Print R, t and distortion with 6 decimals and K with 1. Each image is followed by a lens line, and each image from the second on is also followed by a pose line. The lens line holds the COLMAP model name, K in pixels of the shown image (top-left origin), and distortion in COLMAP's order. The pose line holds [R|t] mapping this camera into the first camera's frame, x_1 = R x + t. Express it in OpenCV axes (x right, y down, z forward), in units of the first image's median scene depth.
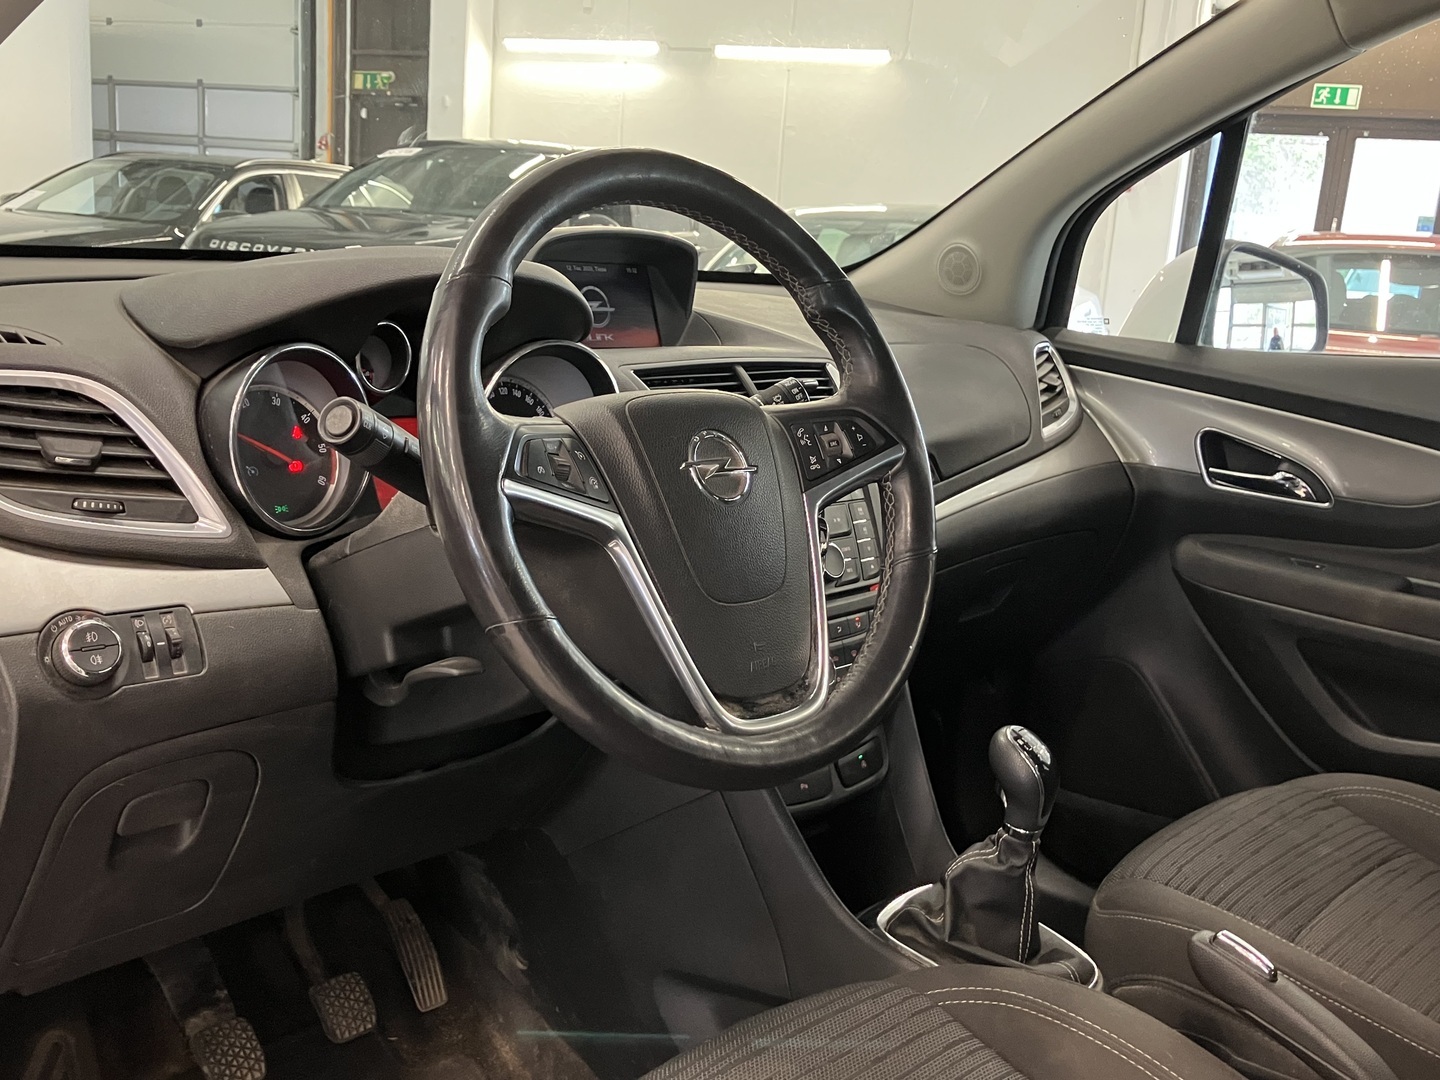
lens RADIAL K [[1393.1, 0, 720.0], [0, 1393.1, 540.0], [0, 0, 1]] dist [0.151223, -0.298557]
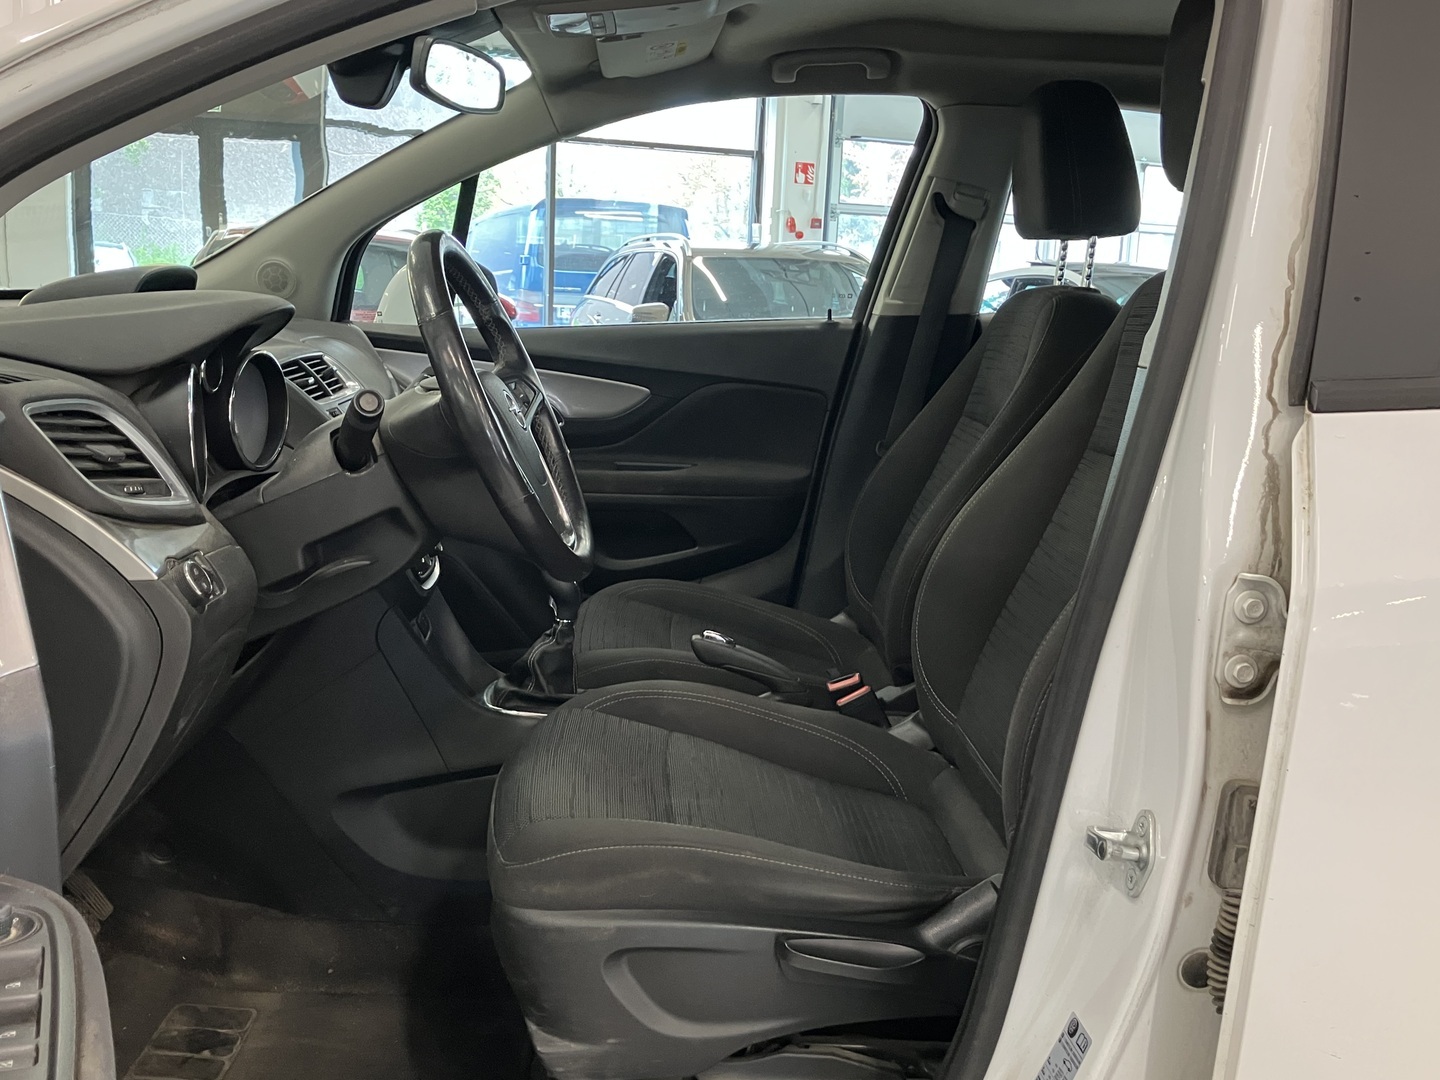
lens RADIAL K [[1393.1, 0, 720.0], [0, 1393.1, 540.0], [0, 0, 1]] dist [0.151223, -0.298557]
pose [[0.694783, -0.176241, 0.697292, -0.954123], [0.167340, 0.982517, 0.081594, 0.007252], [-0.699481, 0.059995, 0.712128, -0.372466]]
